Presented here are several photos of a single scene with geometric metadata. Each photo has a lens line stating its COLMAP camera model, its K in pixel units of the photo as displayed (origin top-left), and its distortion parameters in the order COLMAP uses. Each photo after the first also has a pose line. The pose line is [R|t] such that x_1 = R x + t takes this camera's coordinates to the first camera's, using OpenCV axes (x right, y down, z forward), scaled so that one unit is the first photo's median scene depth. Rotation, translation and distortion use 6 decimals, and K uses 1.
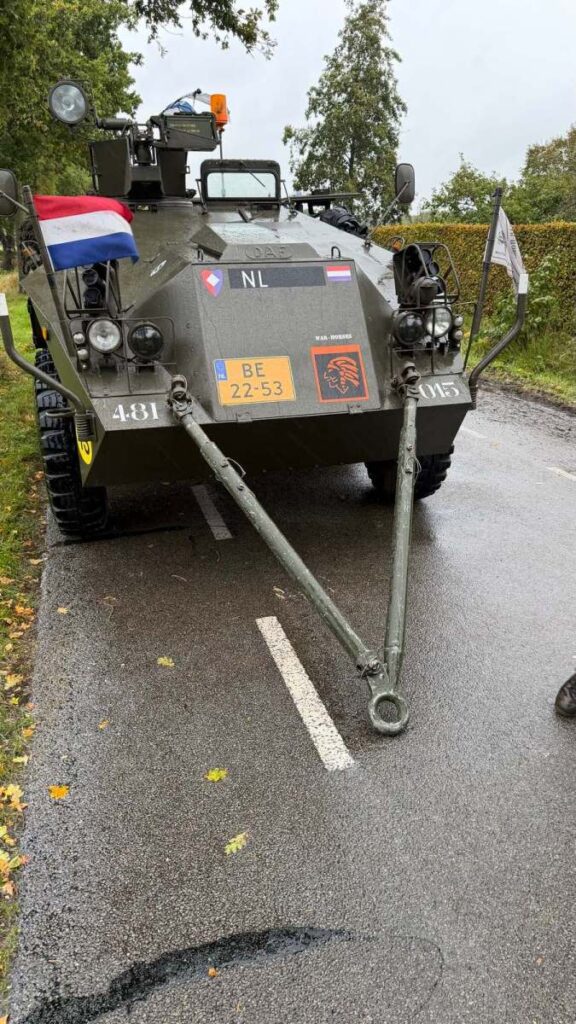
lens RADIAL K [[707.6, 0, 289.0], [0, 707.6, 510.4], [0, 0, 1]] dist [0.053611, -0.064607]
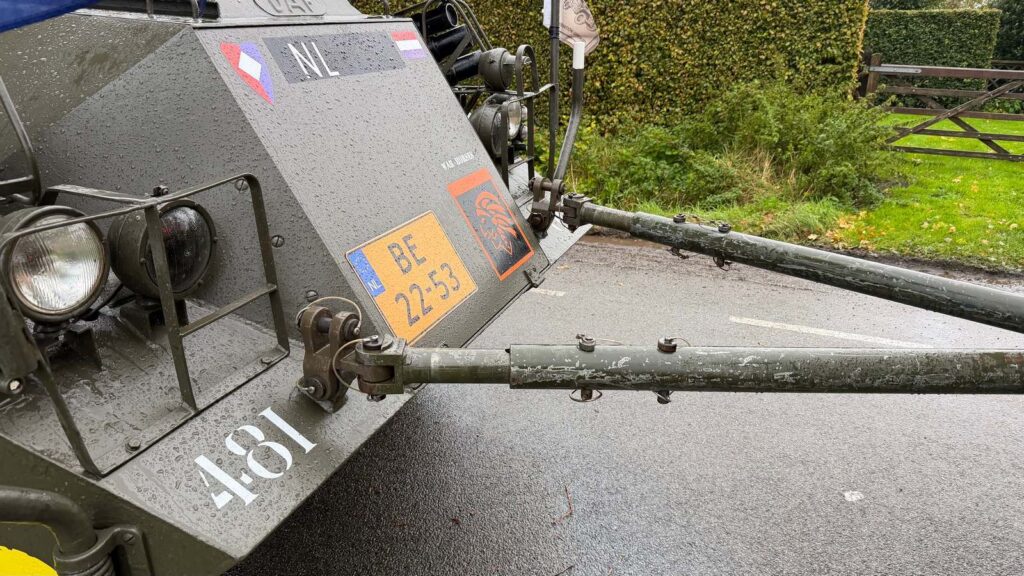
lens RADIAL K [[707.6, 0, 509.1], [0, 707.6, 285.3], [0, 0, 1]] dist [0.053611, -0.064607]
pose [[0.628723, -0.274101, 0.727719, -0.349846], [0.278383, 0.953133, 0.118492, -0.213715], [-0.726092, 0.128086, 0.675562, 0.639417]]
